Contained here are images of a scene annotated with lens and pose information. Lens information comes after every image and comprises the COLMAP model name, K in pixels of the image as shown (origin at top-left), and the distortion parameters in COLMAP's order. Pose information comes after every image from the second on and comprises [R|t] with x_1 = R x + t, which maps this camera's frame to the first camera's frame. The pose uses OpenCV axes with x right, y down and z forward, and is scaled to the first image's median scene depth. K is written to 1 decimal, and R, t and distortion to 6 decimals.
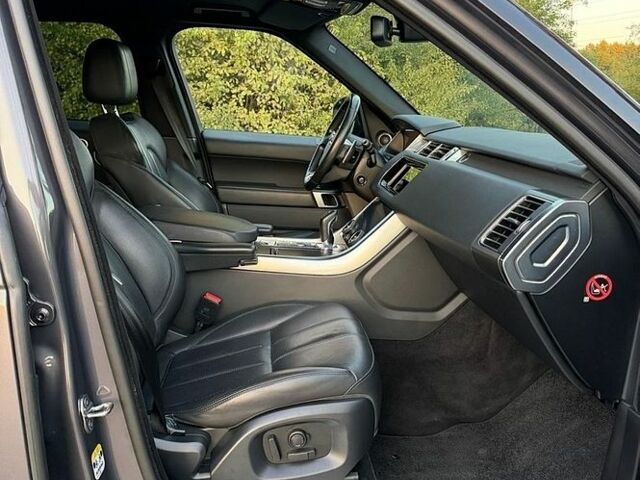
lens RADIAL K [[593.5, 0, 320.0], [0, 593.5, 240.0], [0, 0, 1]] dist [0.123937, -0.265019]
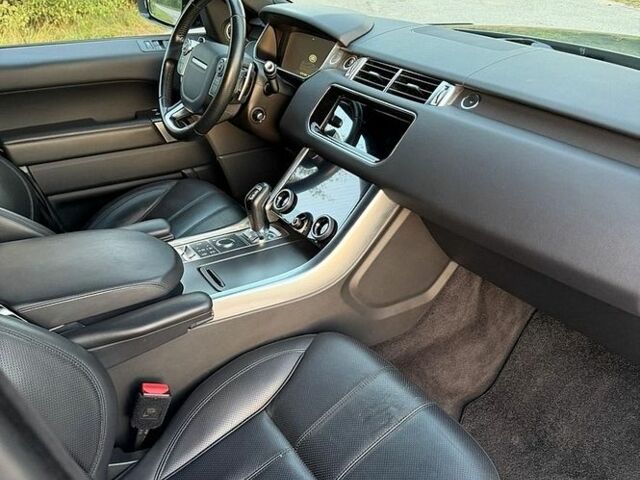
lens RADIAL K [[593.5, 0, 320.0], [0, 593.5, 240.0], [0, 0, 1]] dist [0.123937, -0.265019]
pose [[0.884583, -0.264438, 0.384168, -0.218843], [0.144682, 0.938674, 0.312982, -0.214265], [-0.443373, -0.221276, 0.868595, 0.389872]]
